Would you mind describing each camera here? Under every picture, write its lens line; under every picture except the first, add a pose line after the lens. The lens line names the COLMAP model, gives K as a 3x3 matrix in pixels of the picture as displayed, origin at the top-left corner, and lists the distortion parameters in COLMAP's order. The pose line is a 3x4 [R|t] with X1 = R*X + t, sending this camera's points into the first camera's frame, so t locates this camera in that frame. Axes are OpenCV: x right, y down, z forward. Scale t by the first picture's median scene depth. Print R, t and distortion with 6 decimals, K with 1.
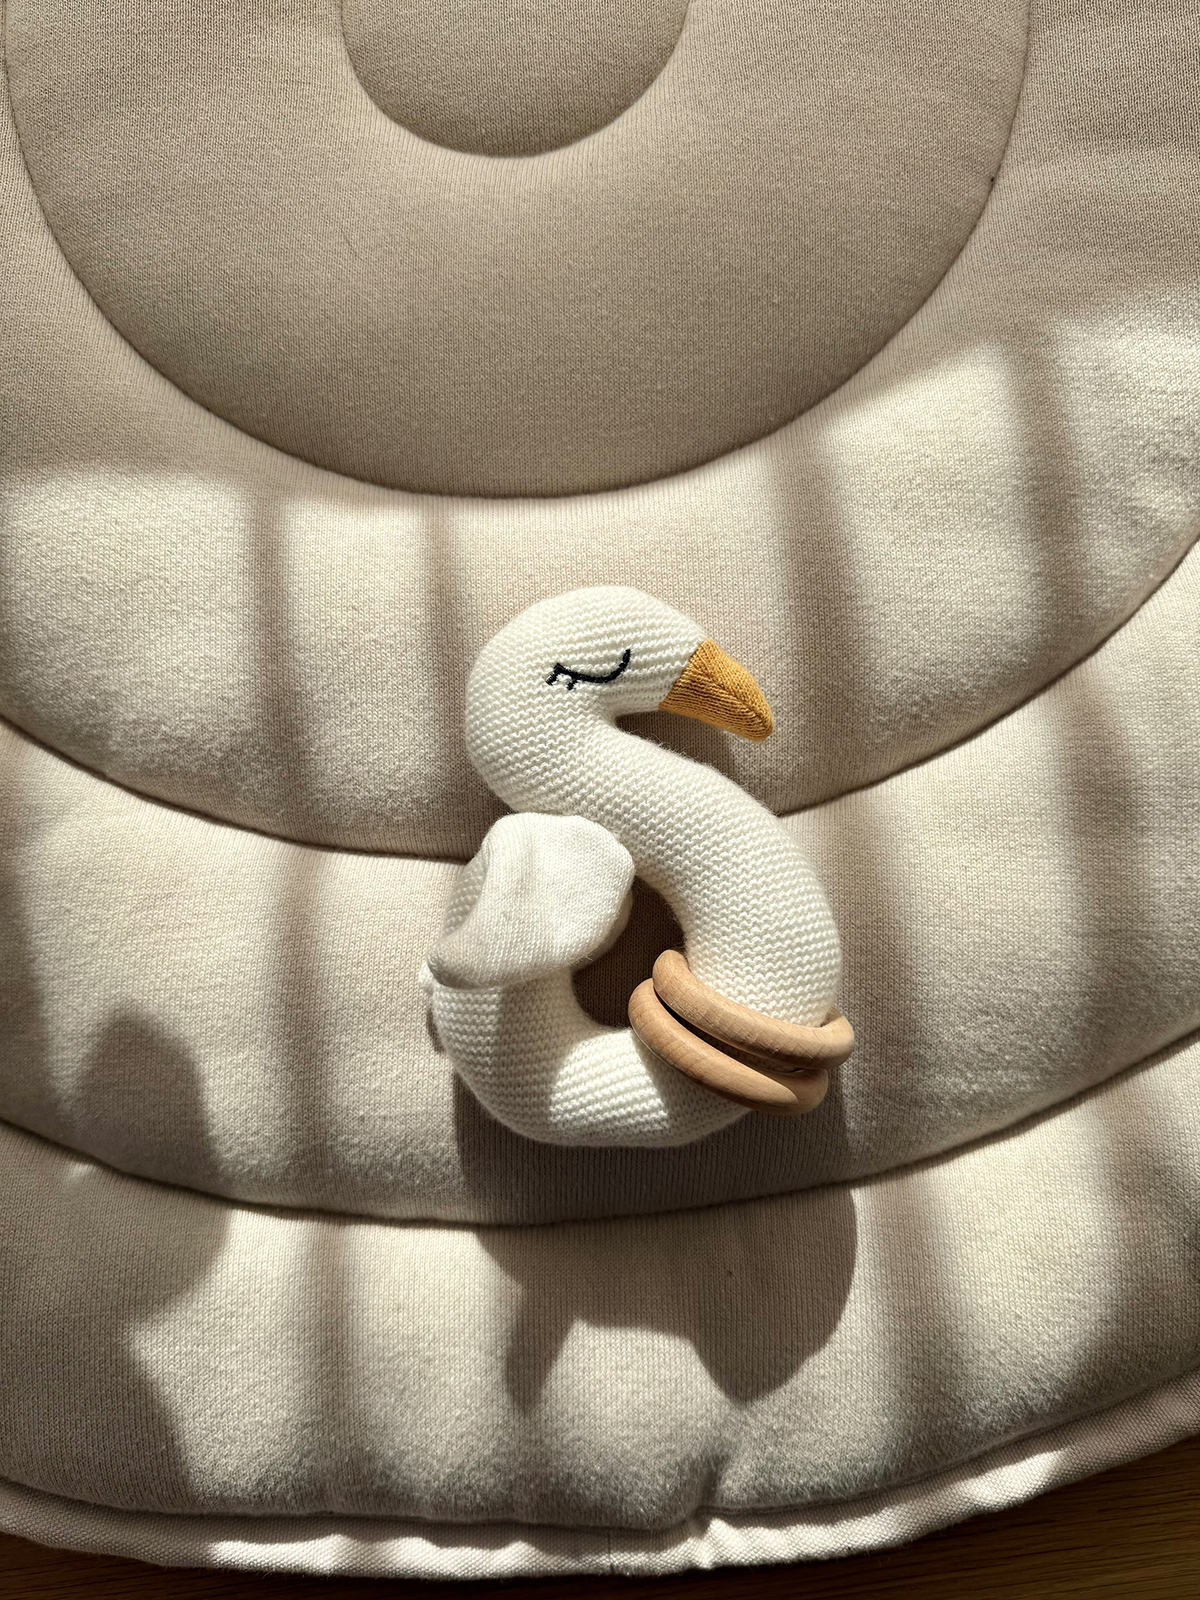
lens RADIAL K [[1134.8, 0, 589.7], [0, 1134.8, 805.2], [0, 0, 1]] dist [0.004057, -0.023850]
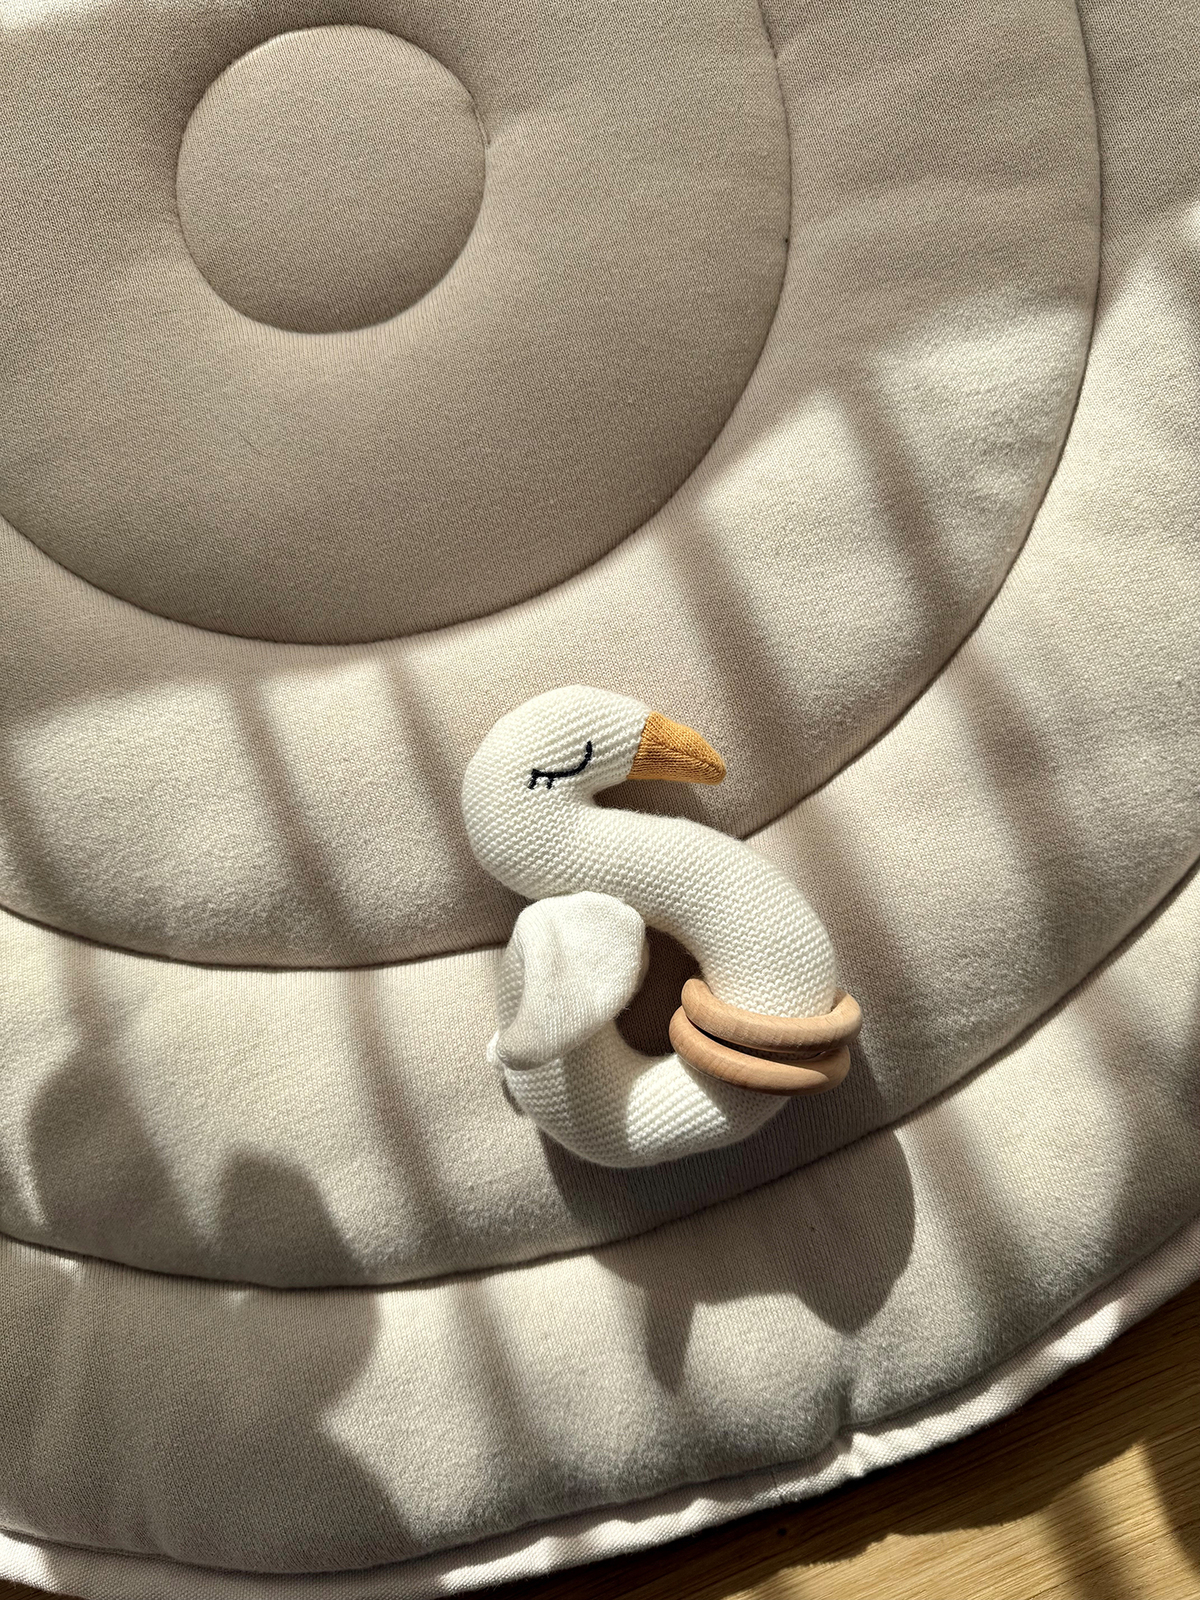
lens RADIAL K [[1134.8, 0, 600.4], [0, 1134.8, 805.4], [0, 0, 1]] dist [0.004057, -0.023850]
pose [[0.964217, -0.264017, 0.024083, 0.000379], [0.263457, 0.964370, 0.024099, -0.089975], [-0.029588, -0.016892, 0.999419, -0.145714]]
